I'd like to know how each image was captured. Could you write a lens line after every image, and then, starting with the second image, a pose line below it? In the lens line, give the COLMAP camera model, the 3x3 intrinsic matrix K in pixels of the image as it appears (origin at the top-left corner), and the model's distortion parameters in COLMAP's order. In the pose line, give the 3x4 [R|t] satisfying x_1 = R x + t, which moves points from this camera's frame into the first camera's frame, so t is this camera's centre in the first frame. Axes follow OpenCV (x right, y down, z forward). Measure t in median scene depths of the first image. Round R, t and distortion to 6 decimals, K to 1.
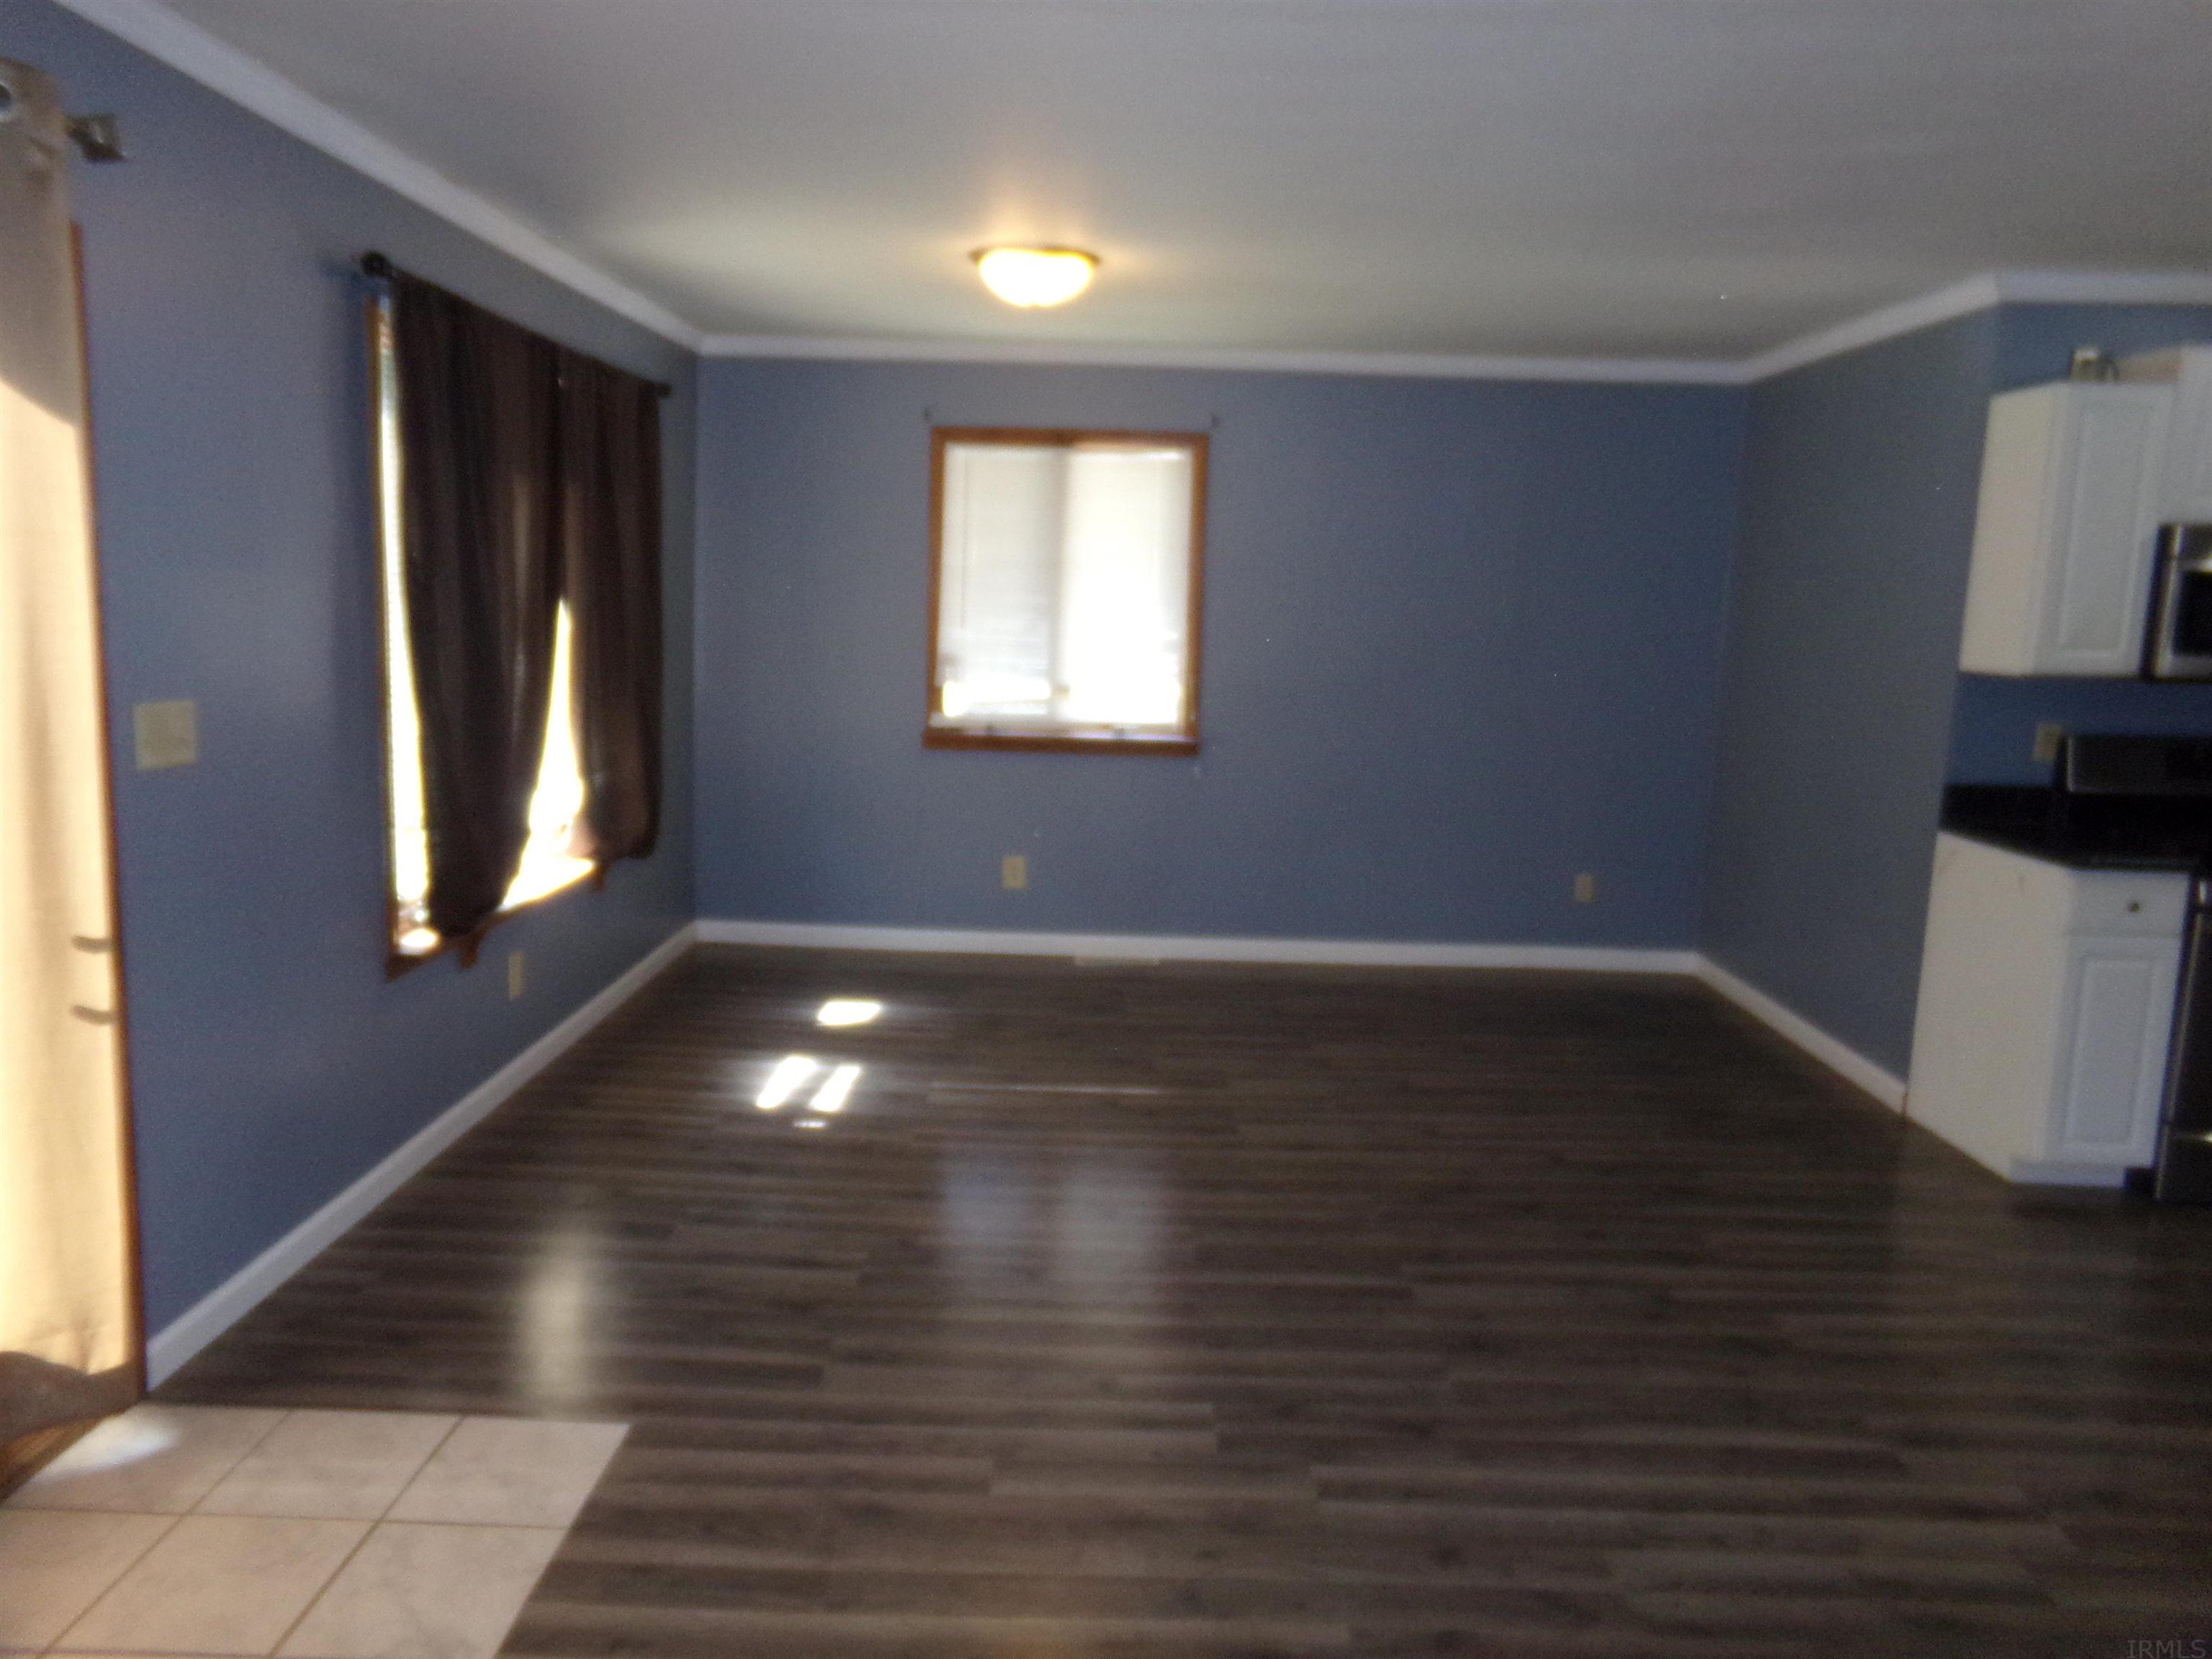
lens RADIAL K [[1506.3, 0, 1096.8], [0, 1506.3, 811.0], [0, 0, 1]] dist [-0.000590, 0.028108]
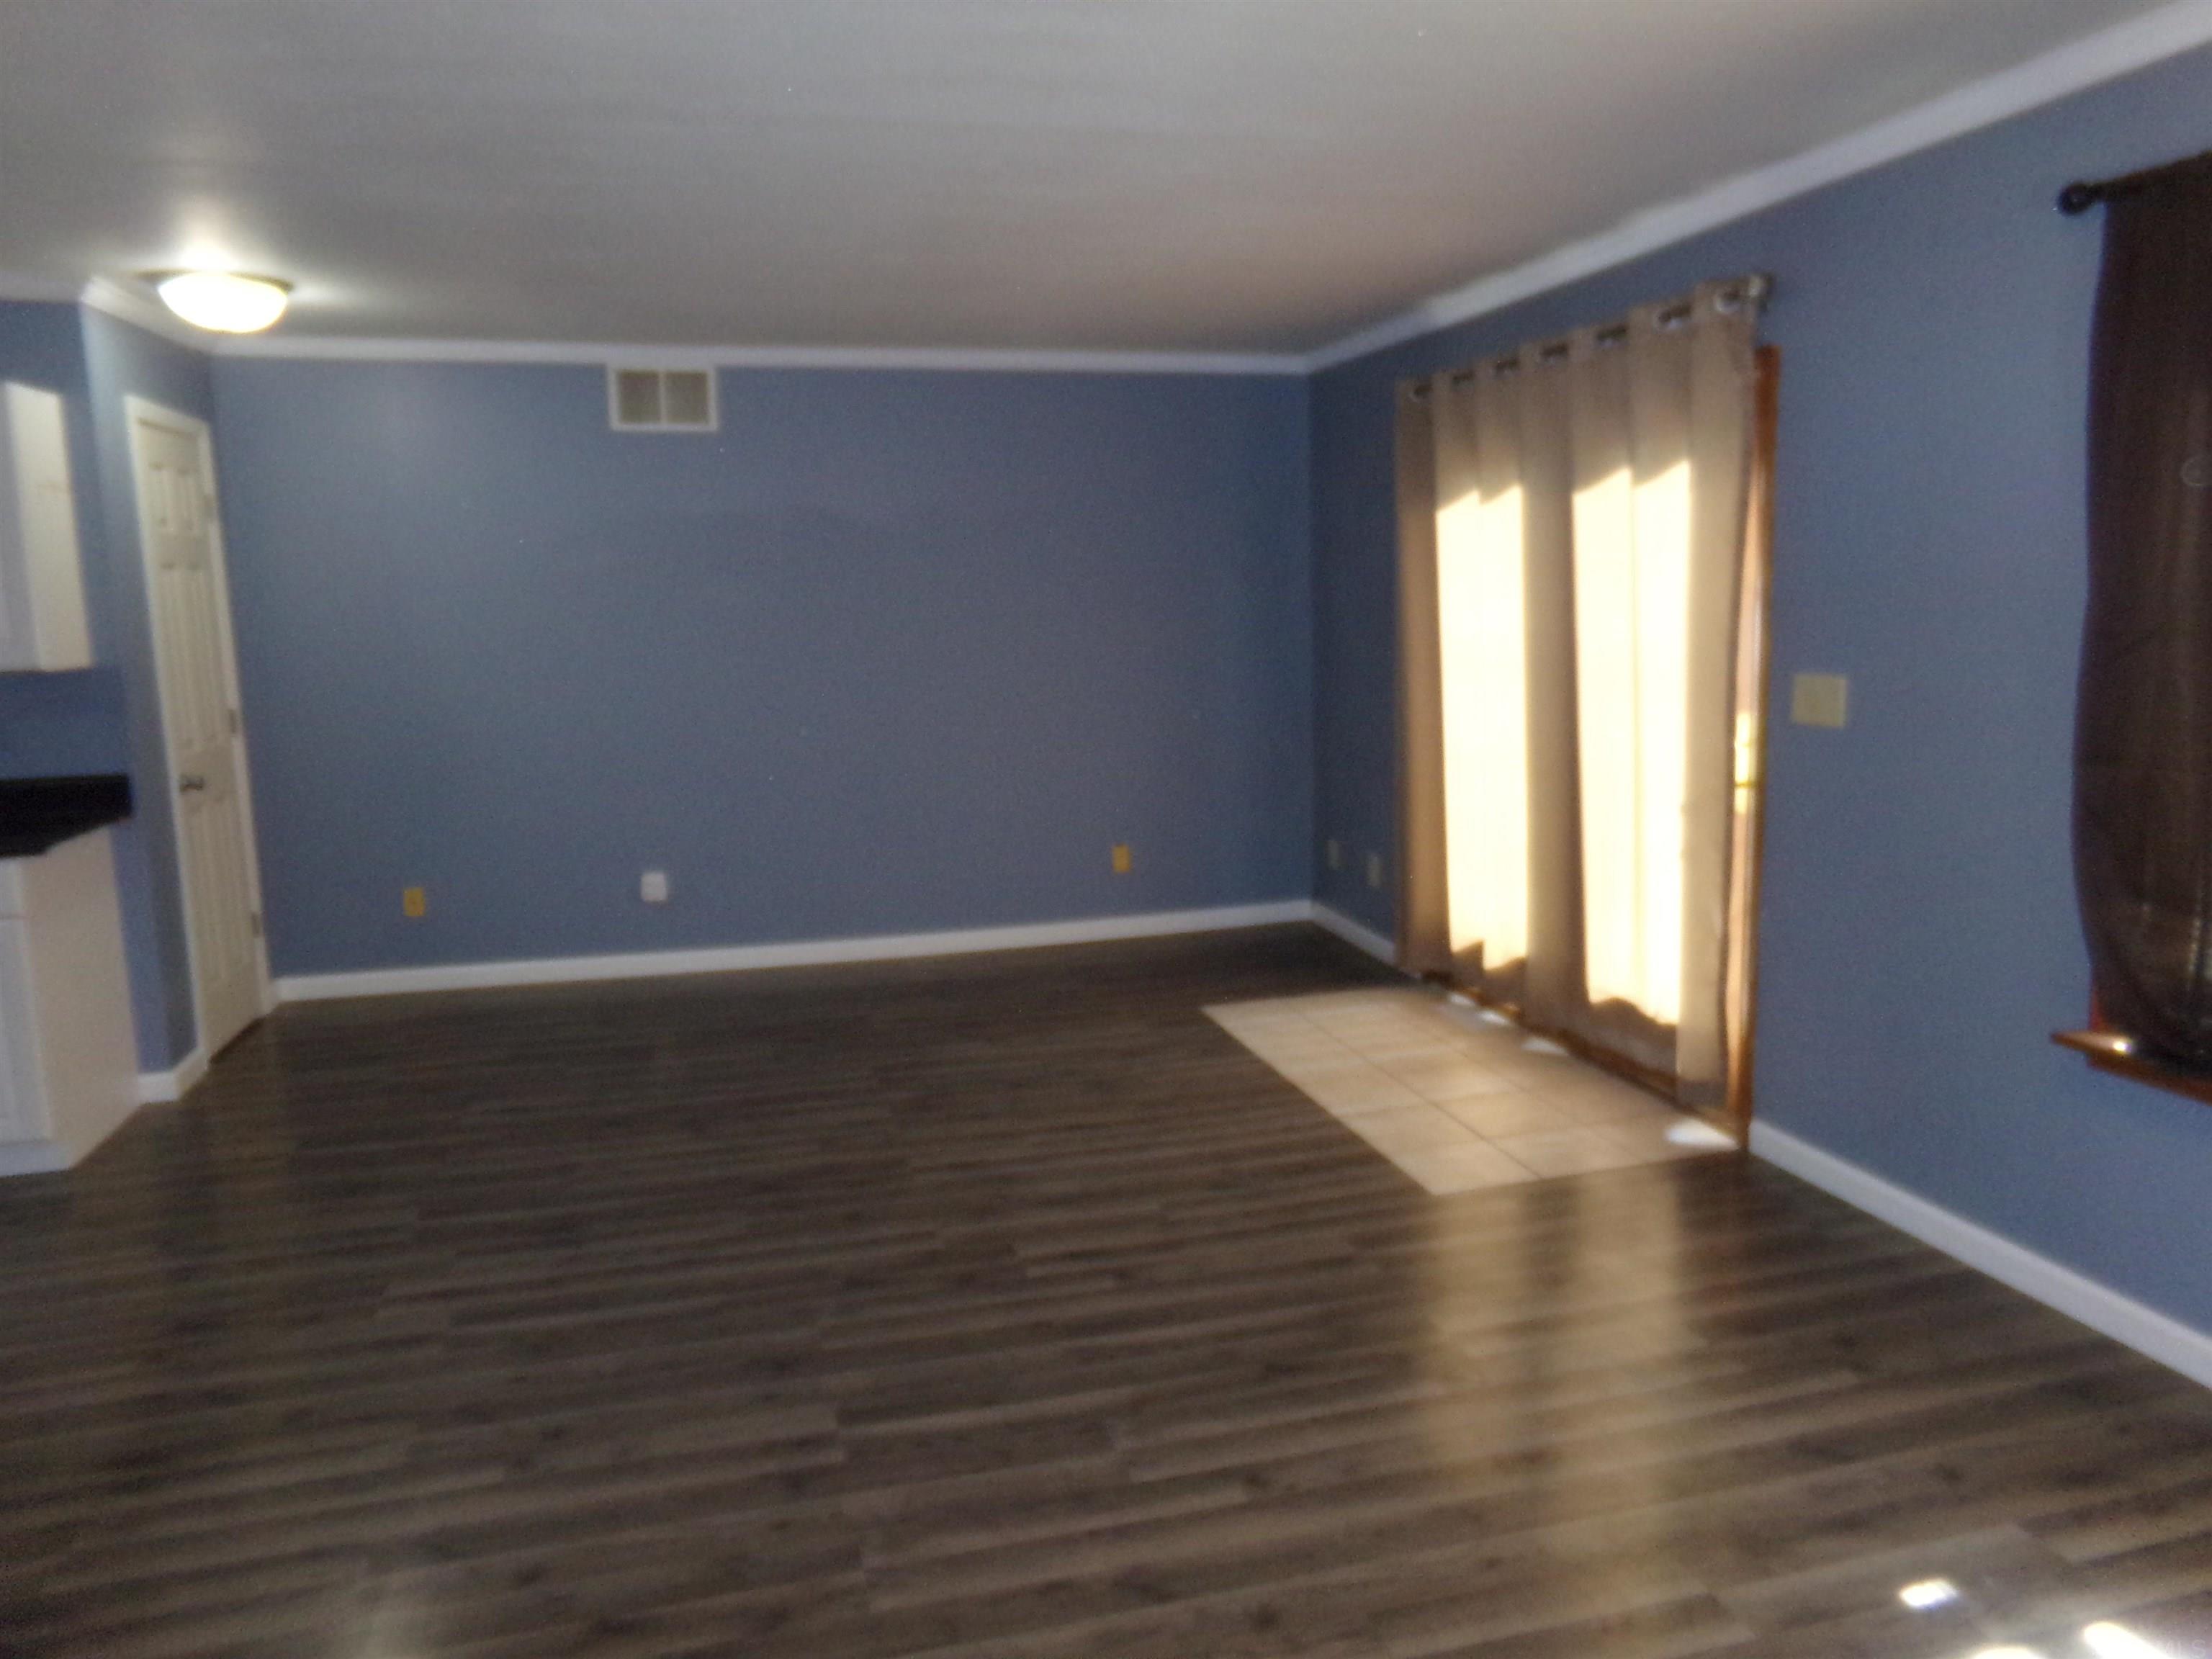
lens RADIAL K [[1506.3, 0, 1096.8], [0, 1506.3, 811.0], [0, 0, 1]] dist [-0.000590, 0.028108]
pose [[-0.960937, 0.037968, -0.274151, 0.328699], [-0.038857, 0.962227, 0.269462, -0.272259], [0.274026, 0.269589, -0.923164, 1.964381]]
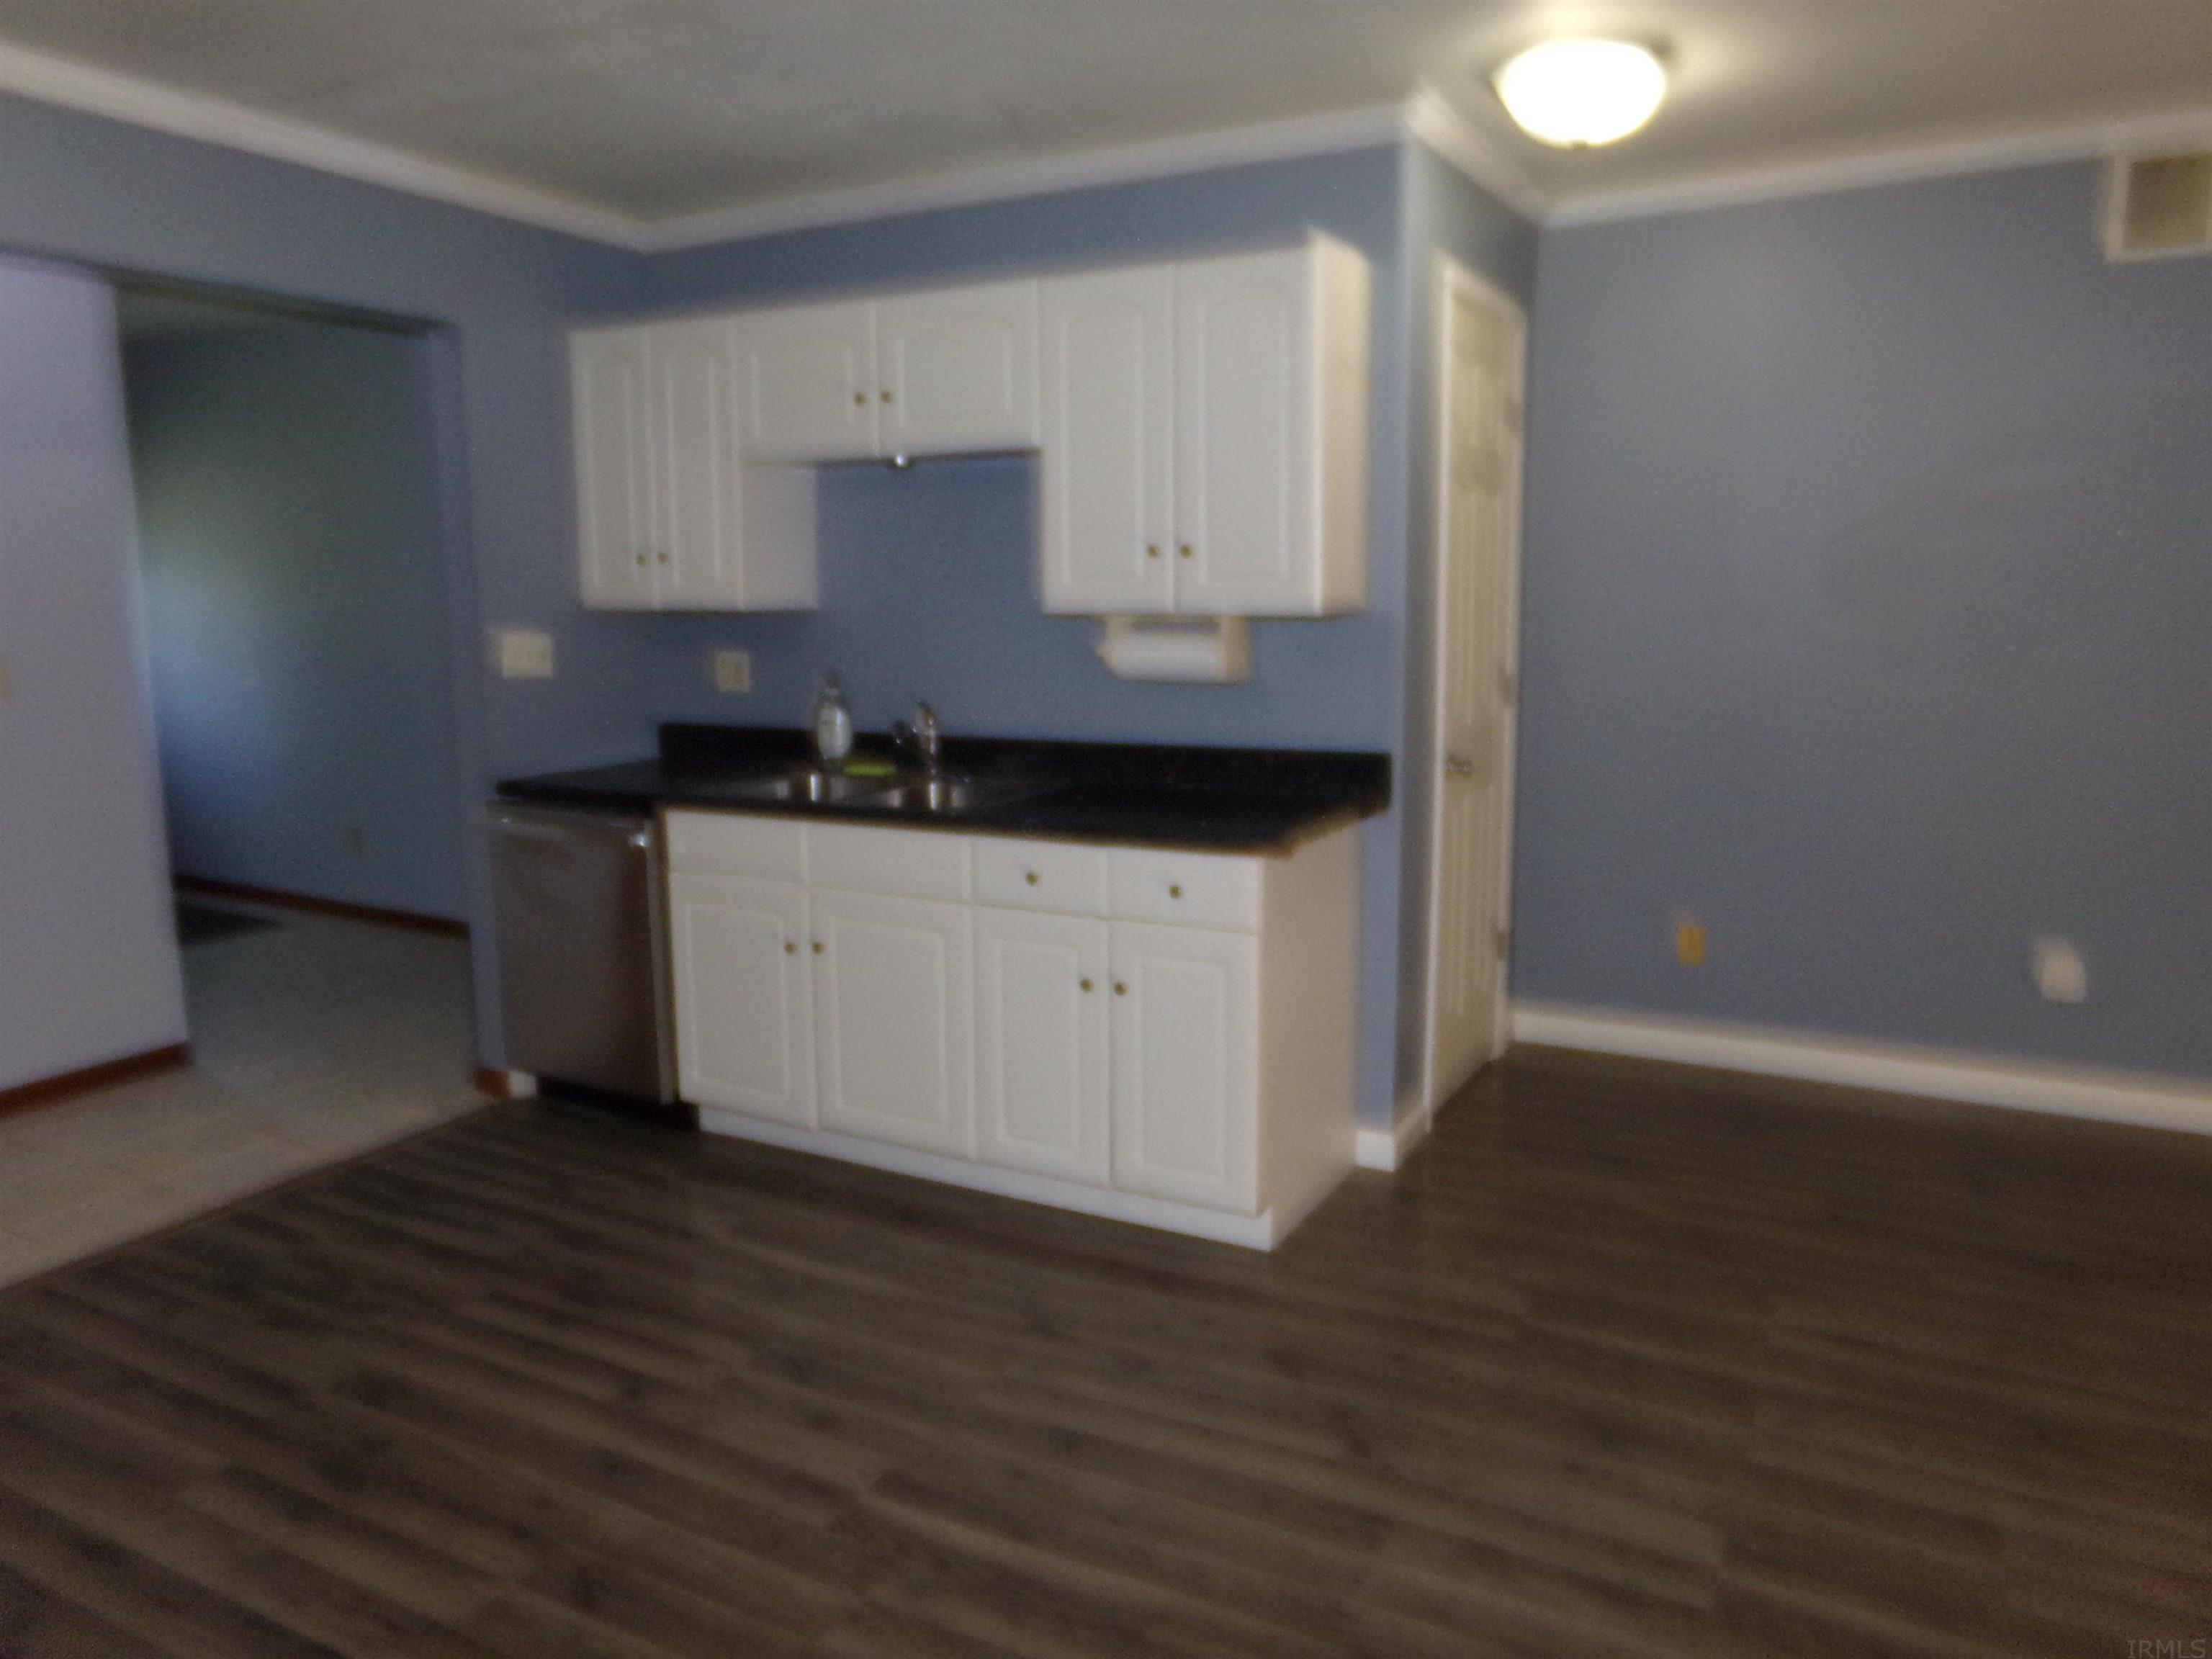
lens RADIAL K [[1506.3, 0, 1096.8], [0, 1506.3, 811.0], [0, 0, 1]] dist [-0.000590, 0.028108]
pose [[-0.884026, -0.074026, 0.461539, 0.497843], [0.059095, 0.961759, 0.267445, -0.142862], [-0.463687, 0.263703, -0.845846, 1.398246]]
